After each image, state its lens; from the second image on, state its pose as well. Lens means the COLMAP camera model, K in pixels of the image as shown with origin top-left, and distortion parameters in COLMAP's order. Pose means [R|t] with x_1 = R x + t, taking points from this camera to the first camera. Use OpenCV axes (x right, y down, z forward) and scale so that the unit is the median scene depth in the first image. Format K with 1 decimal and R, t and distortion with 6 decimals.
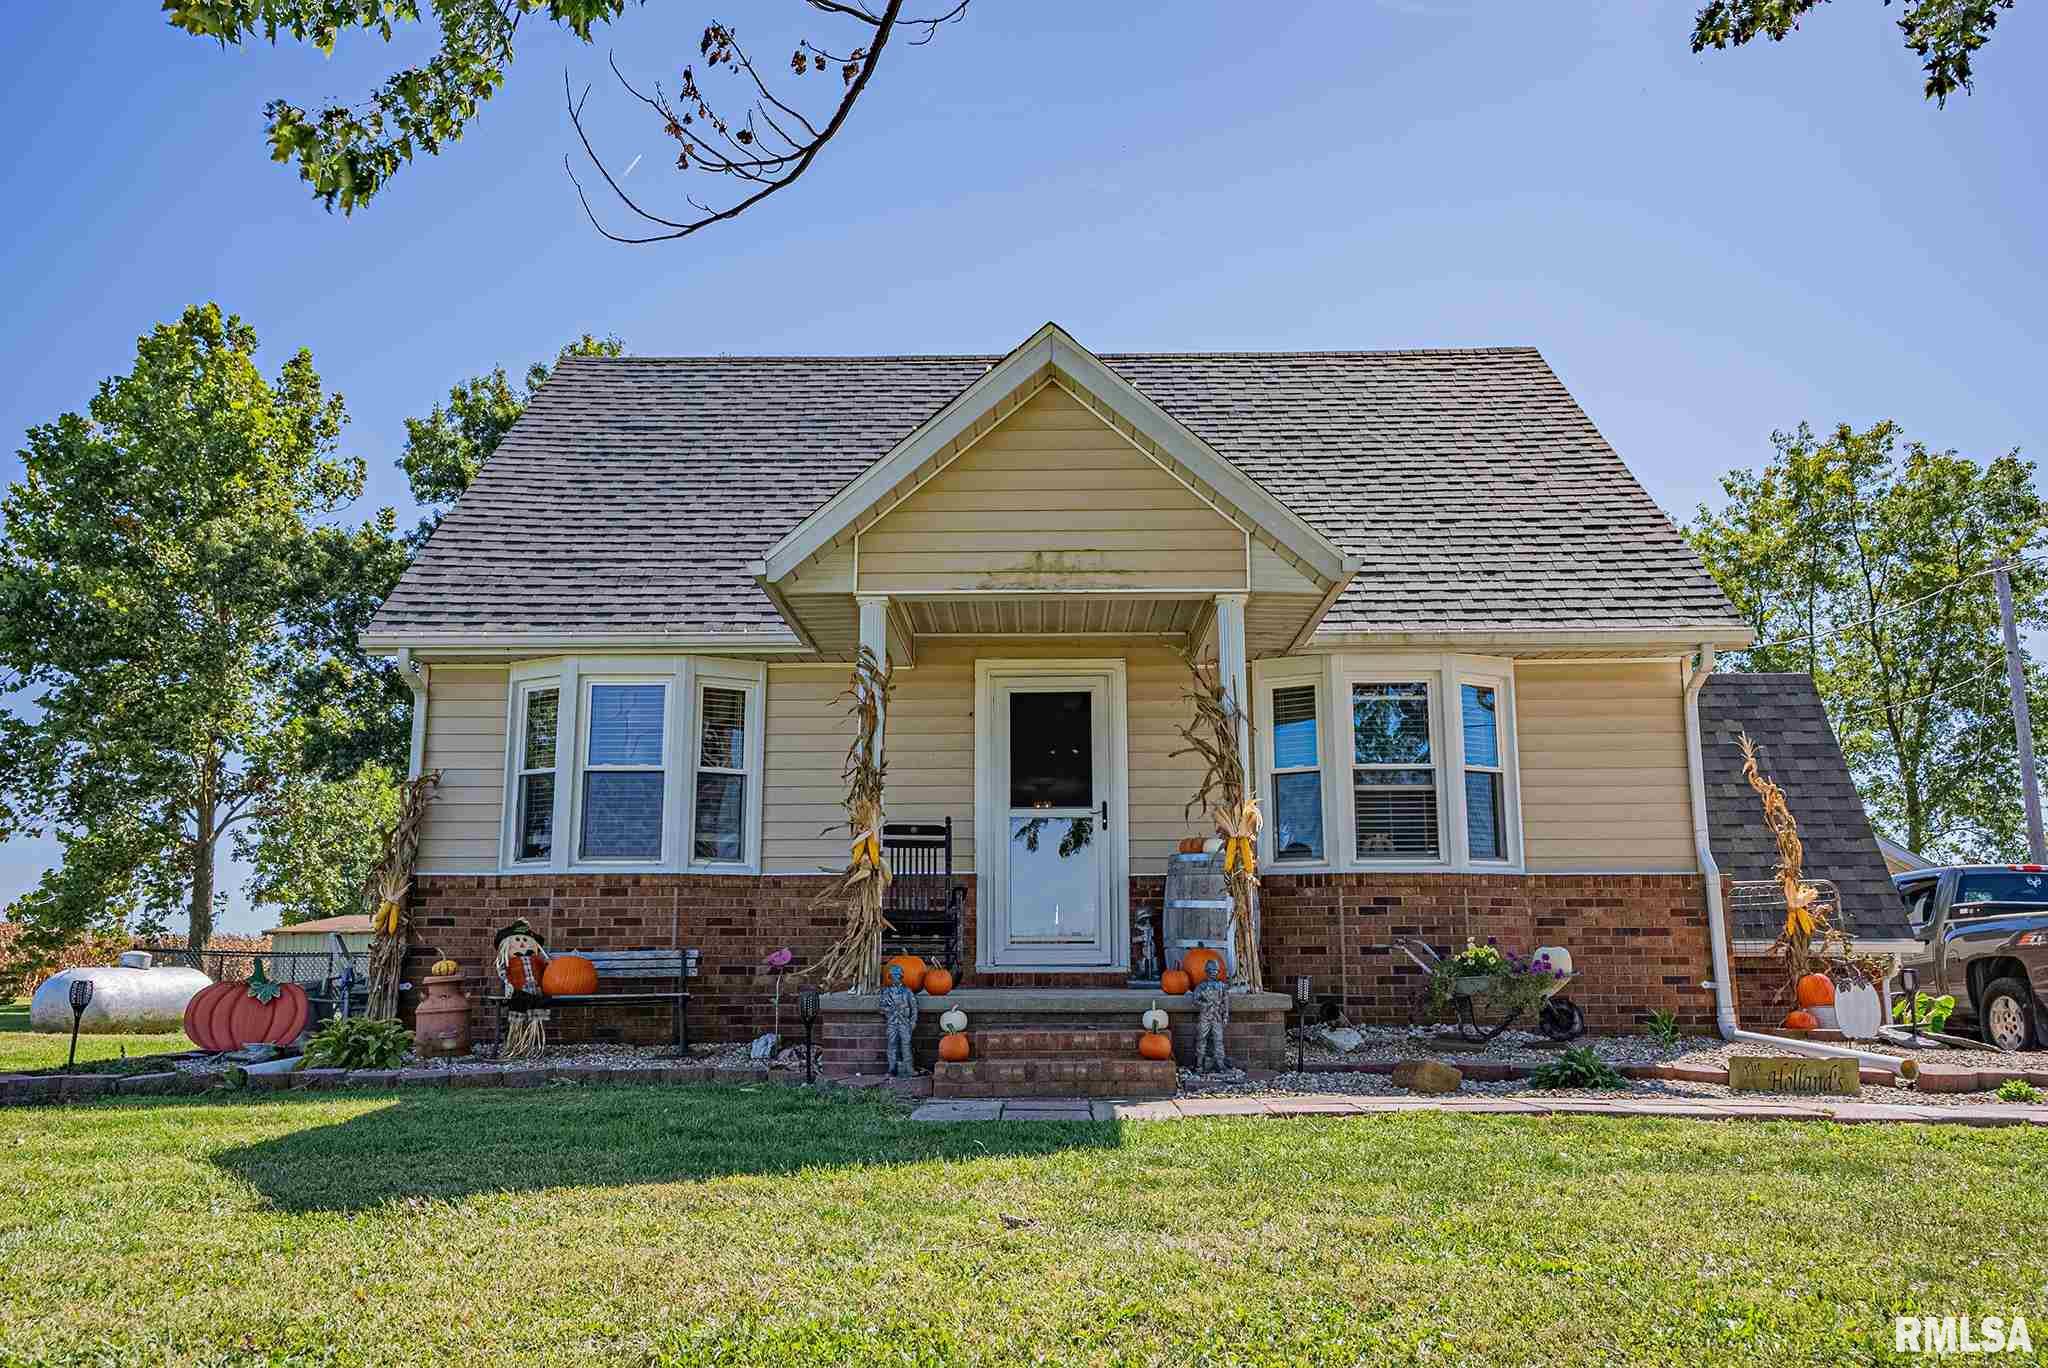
lens RADIAL K [[1536.9, 0, 1022.3], [0, 1536.9, 673.4], [0, 0, 1]] dist [0.114395, -0.007067]
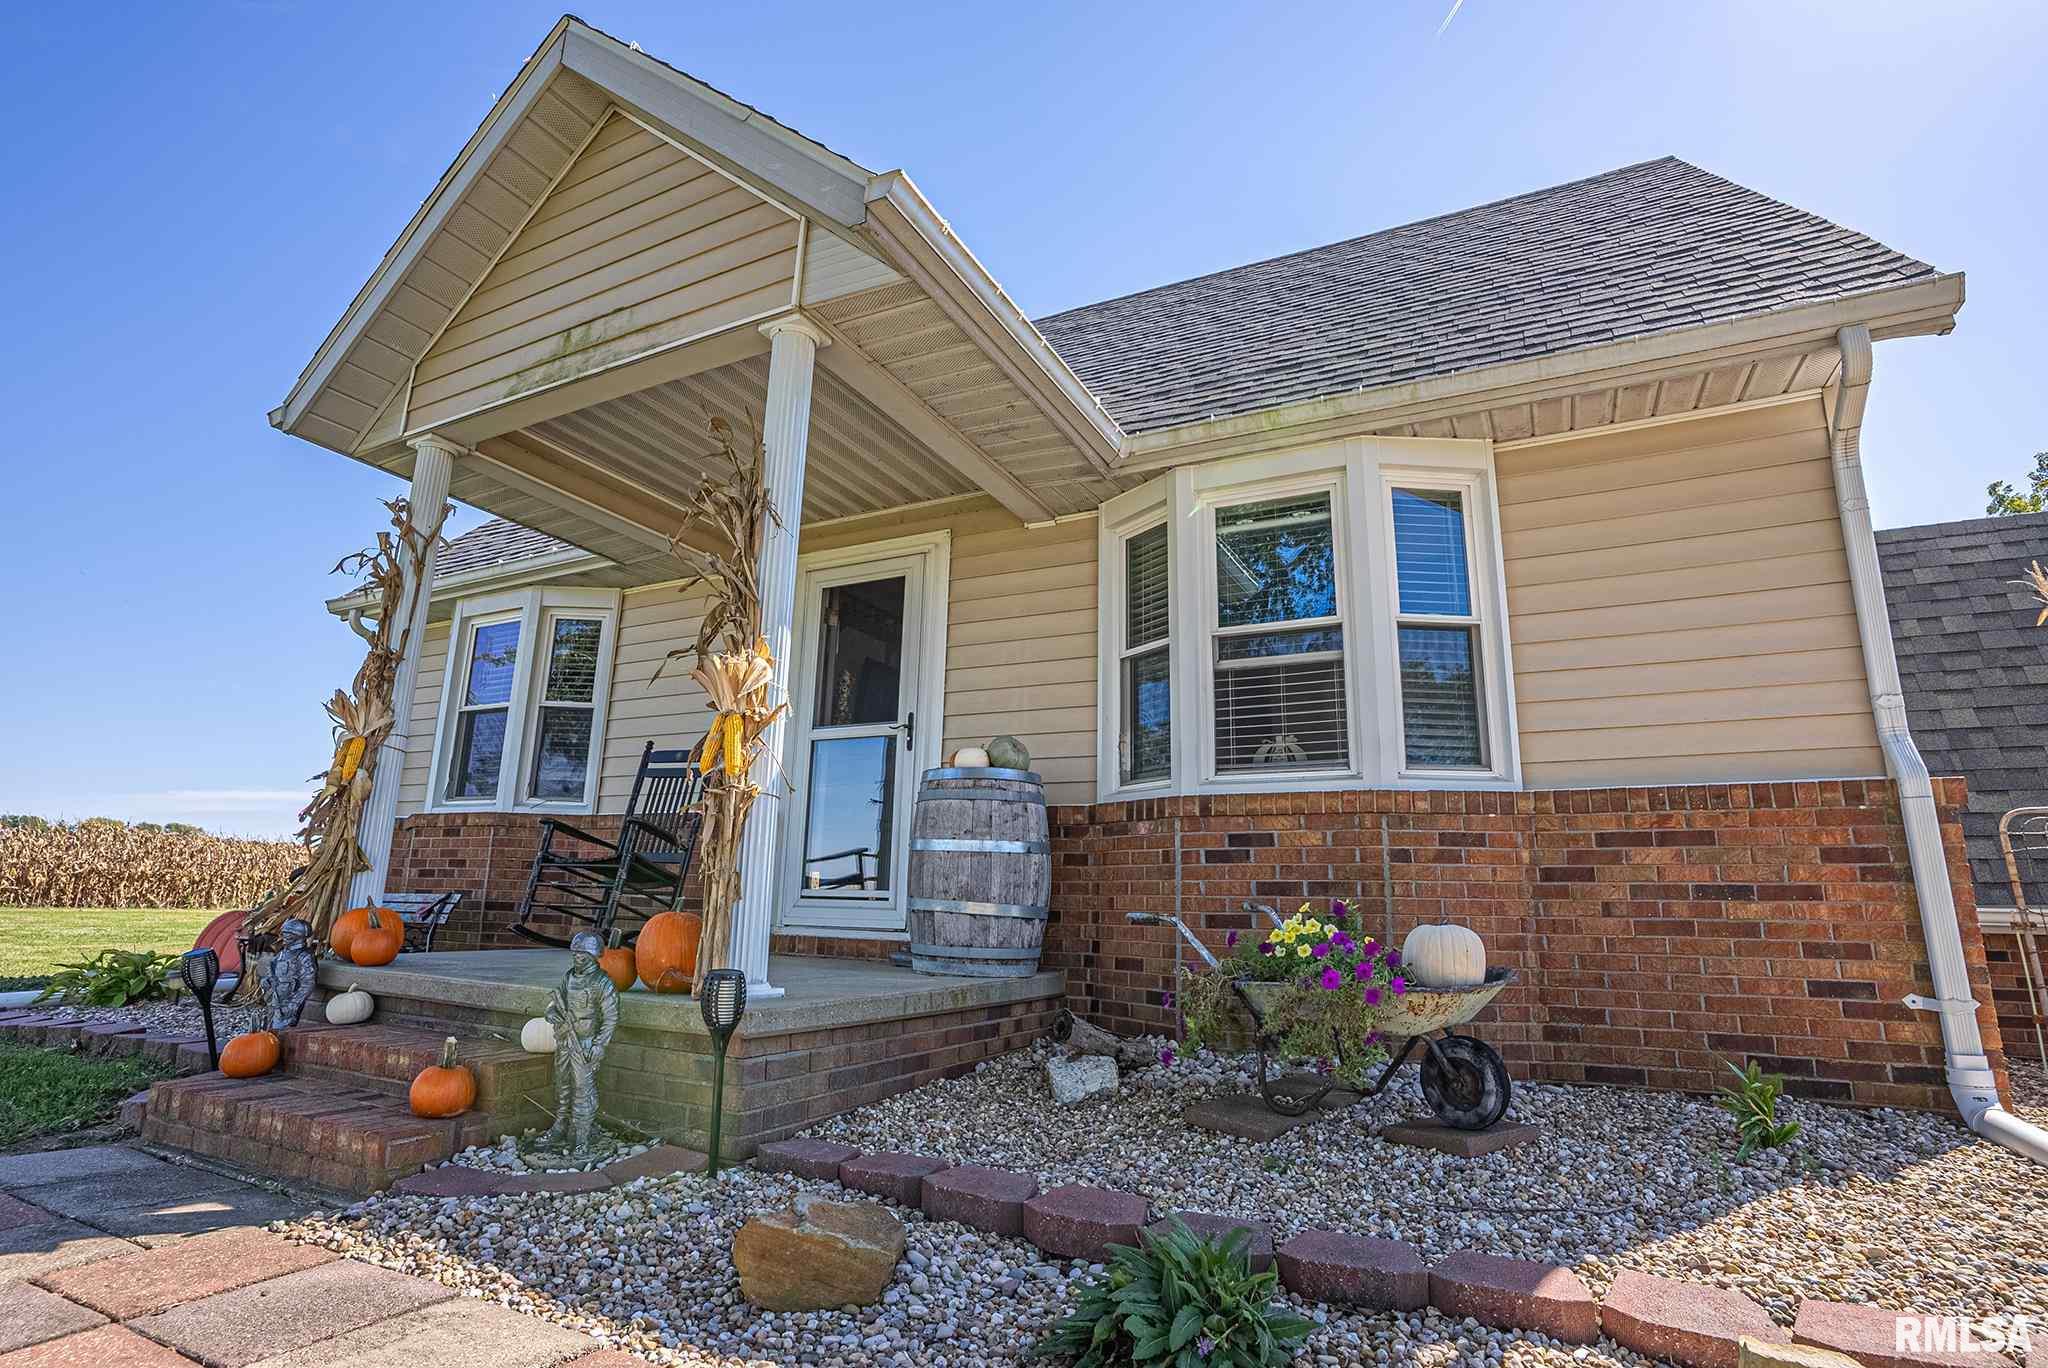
lens RADIAL K [[992.7, 0, 1005.5], [0, 992.7, 667.9], [0, 0, 1]] dist [-0.012246, 0.006767]
pose [[0.903264, -0.075783, -0.422339, 0.312502], [0.055257, 0.996628, -0.060651, 0.095863], [0.425511, 0.031447, 0.904406, 0.592253]]
